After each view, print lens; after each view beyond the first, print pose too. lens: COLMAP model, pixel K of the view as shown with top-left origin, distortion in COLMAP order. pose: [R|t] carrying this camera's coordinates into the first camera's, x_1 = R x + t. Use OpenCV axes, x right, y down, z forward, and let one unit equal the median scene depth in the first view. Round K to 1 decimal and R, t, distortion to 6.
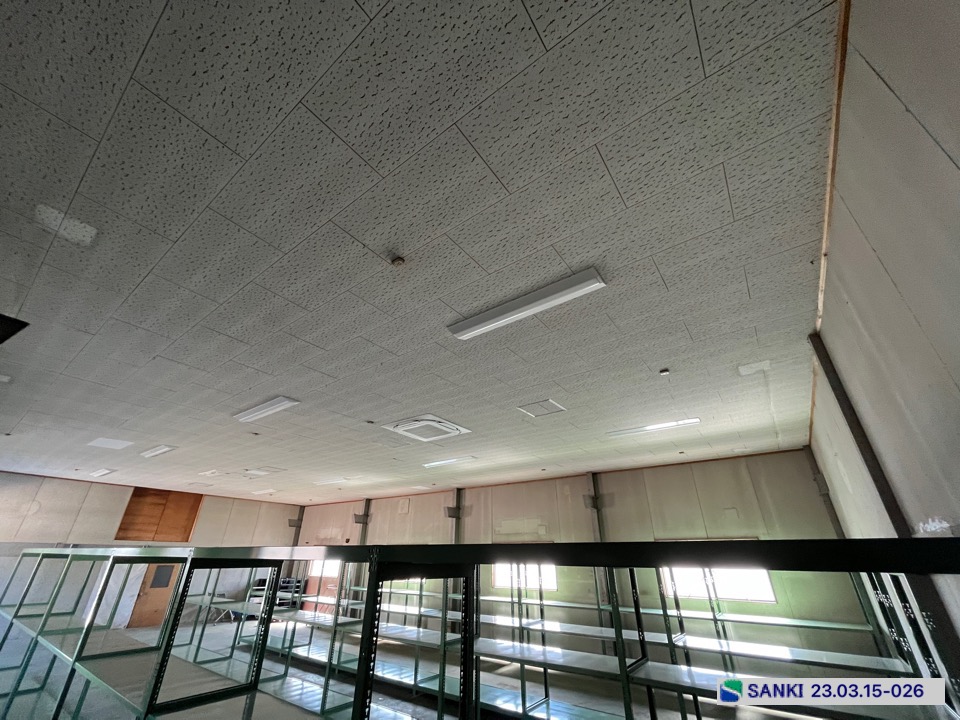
lens RADIAL K [[384.7, 0, 476.2], [0, 384.7, 359.4], [0, 0, 1]] dist [-0.004627, 0.000082]
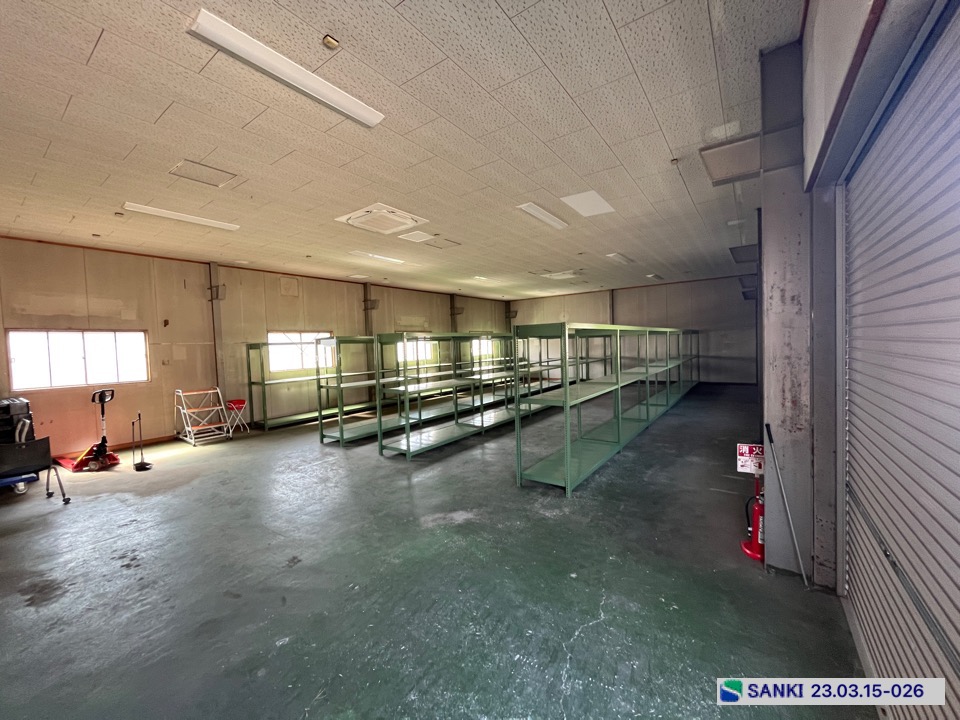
lens RADIAL K [[384.7, 0, 477.8], [0, 384.7, 359.7], [0, 0, 1]] dist [-0.004627, 0.000082]
pose [[-0.022866, -0.048984, 0.998538, -1.772218], [-0.426209, 0.903963, 0.034585, 0.571844], [-0.904336, -0.424795, -0.041548, 1.082361]]
